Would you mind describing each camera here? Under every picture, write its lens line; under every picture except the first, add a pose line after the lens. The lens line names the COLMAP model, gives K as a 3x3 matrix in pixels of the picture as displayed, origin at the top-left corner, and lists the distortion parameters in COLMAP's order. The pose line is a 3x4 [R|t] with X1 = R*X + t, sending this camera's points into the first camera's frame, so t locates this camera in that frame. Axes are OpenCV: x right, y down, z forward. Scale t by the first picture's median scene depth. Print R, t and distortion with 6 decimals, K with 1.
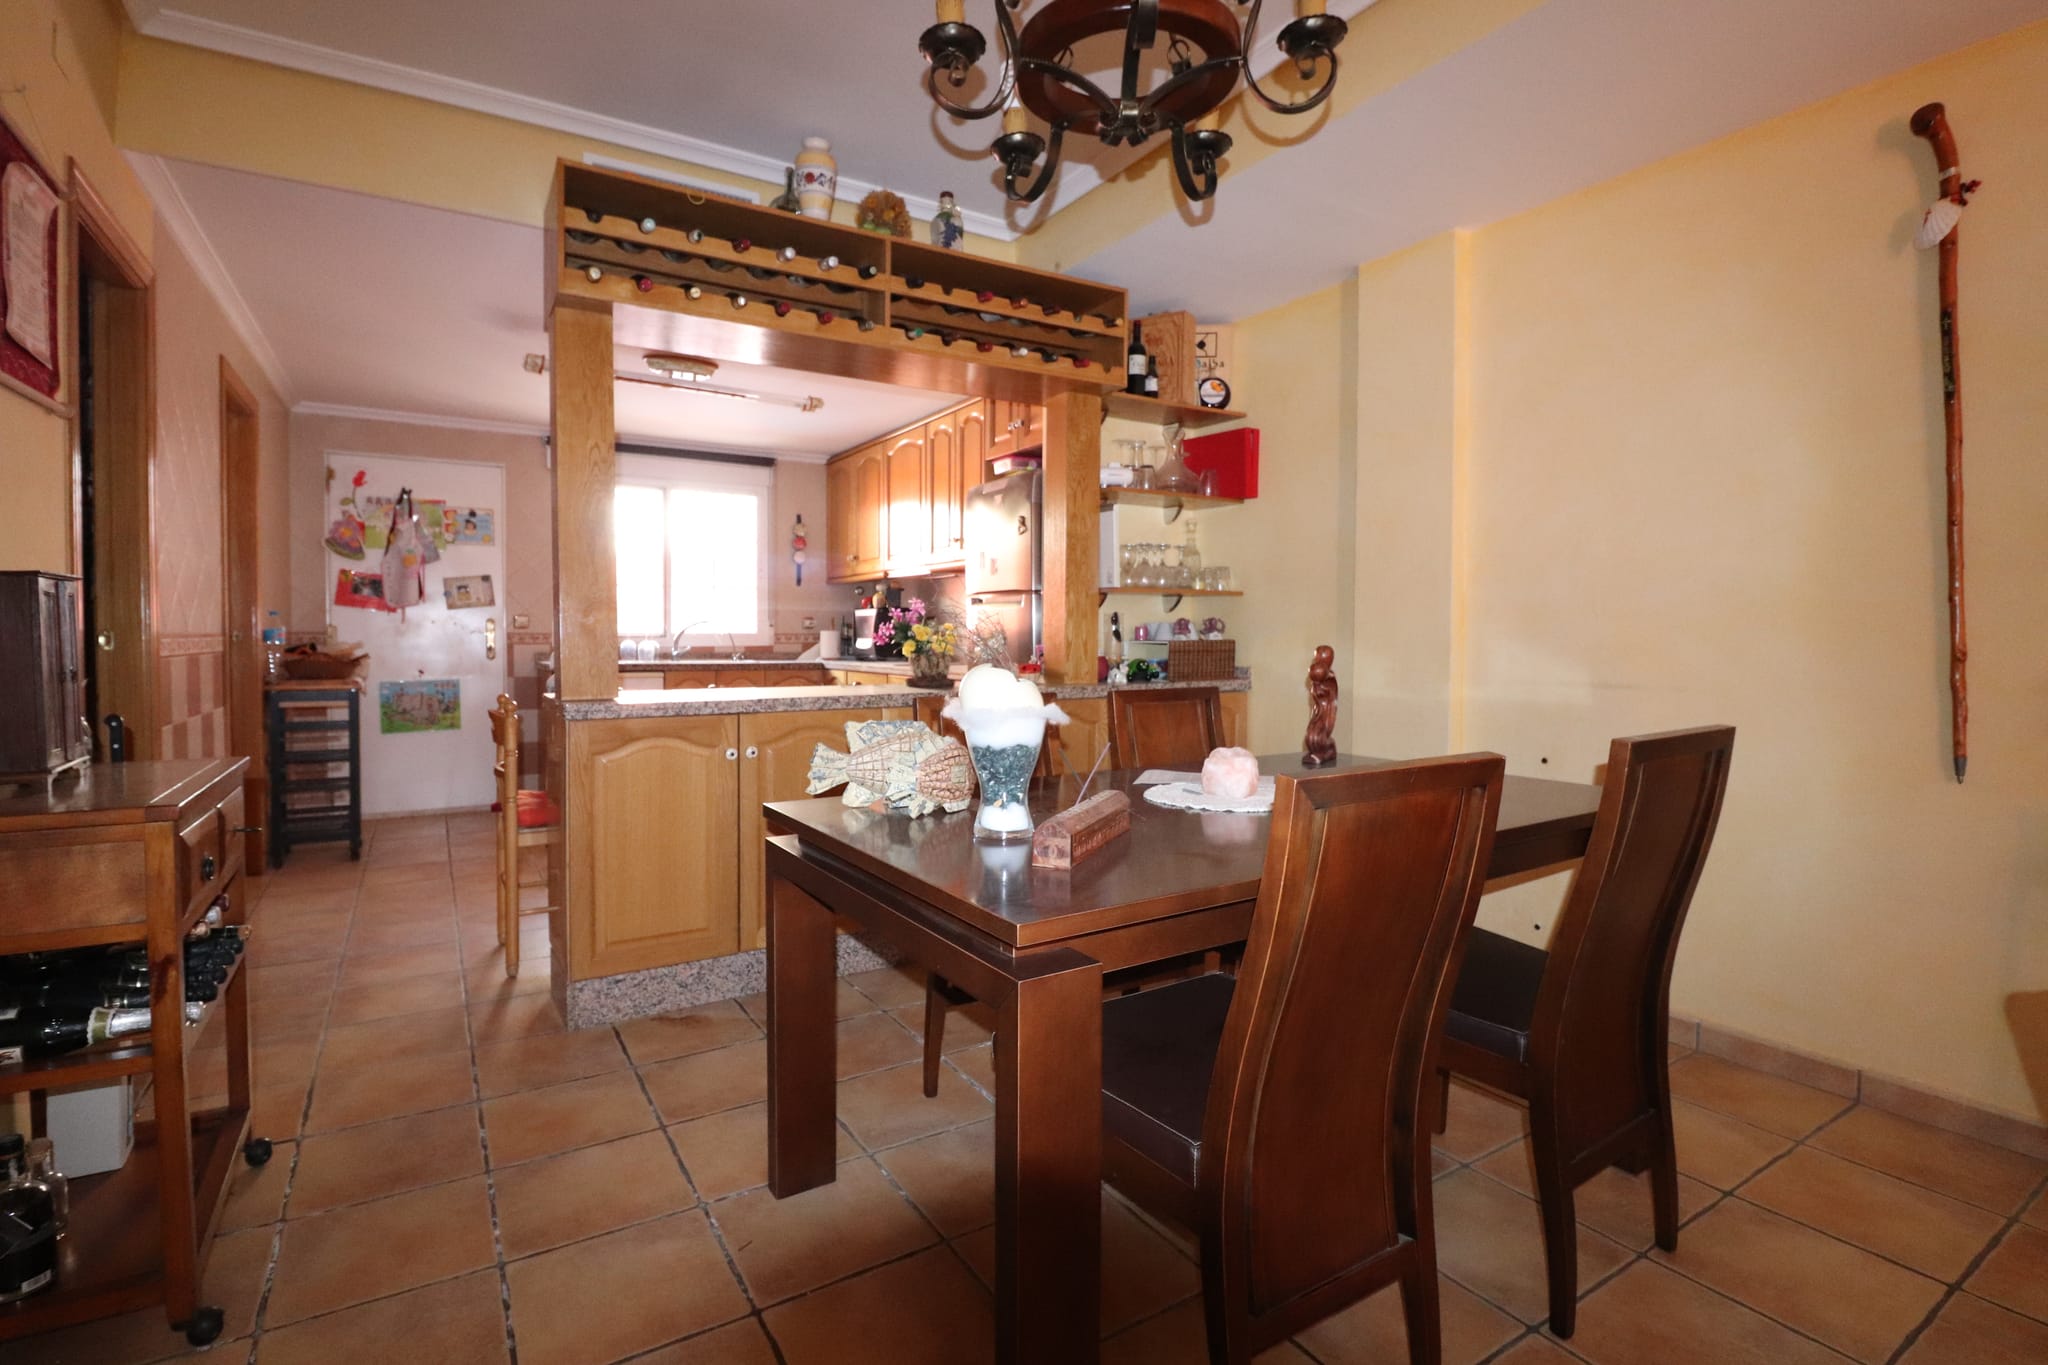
lens RADIAL K [[960.7, 0, 1026.5], [0, 960.7, 675.0], [0, 0, 1]] dist [-0.015813, -0.004378]
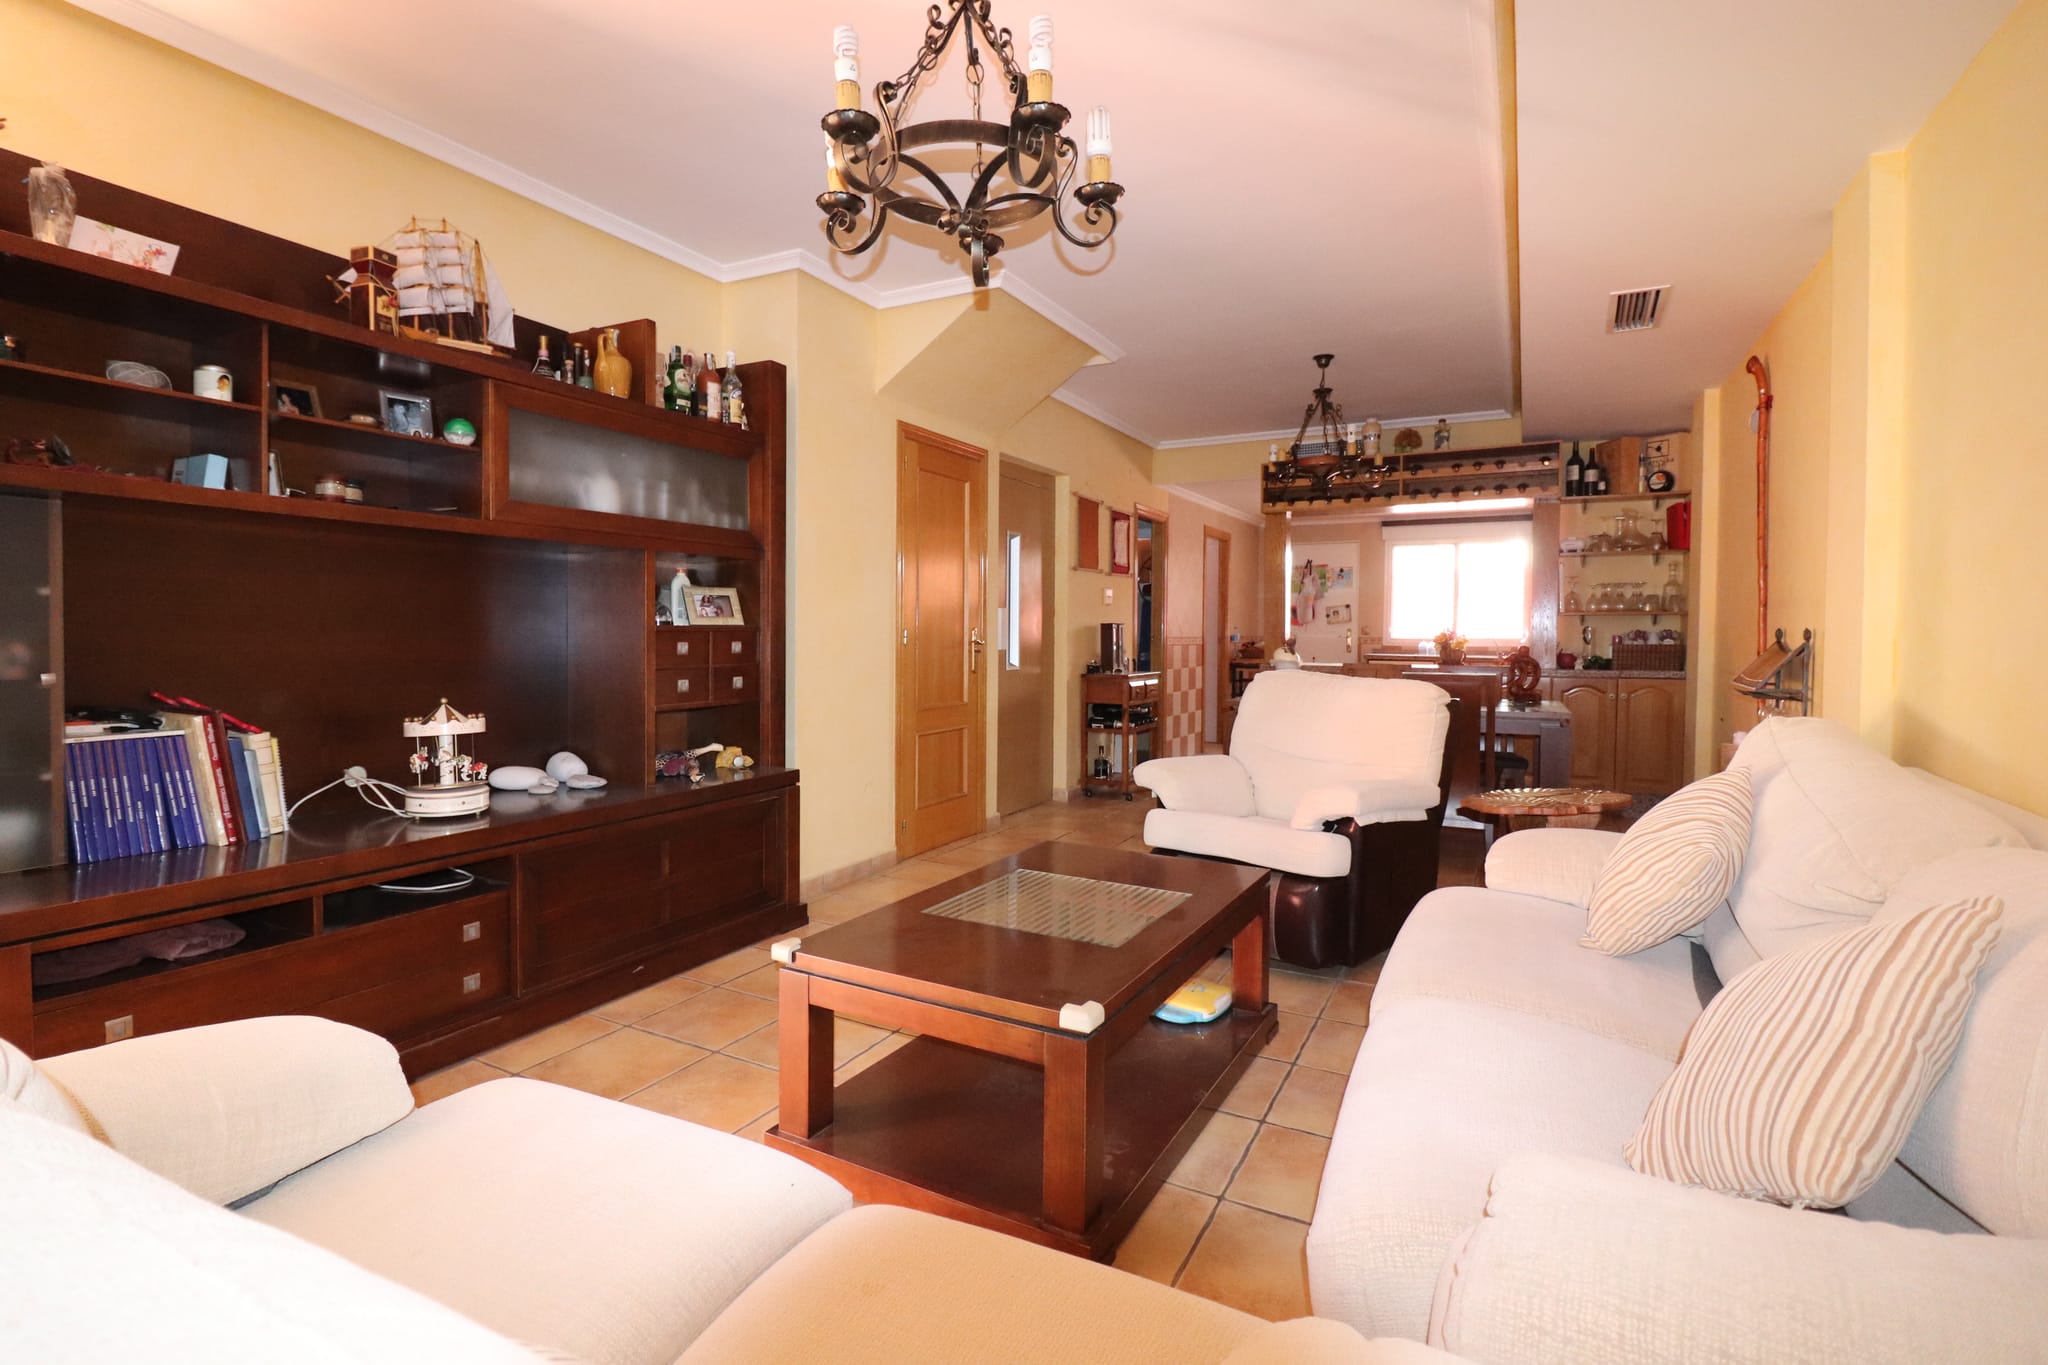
lens RADIAL K [[960.7, 0, 1024.0], [0, 960.7, 672.9], [0, 0, 1]] dist [-0.015813, -0.004378]
pose [[0.510726, 0.035657, -0.859004, 0.962950], [-0.040292, 0.999034, 0.017514, 0.020945], [0.858799, 0.025667, 0.511669, -0.609805]]
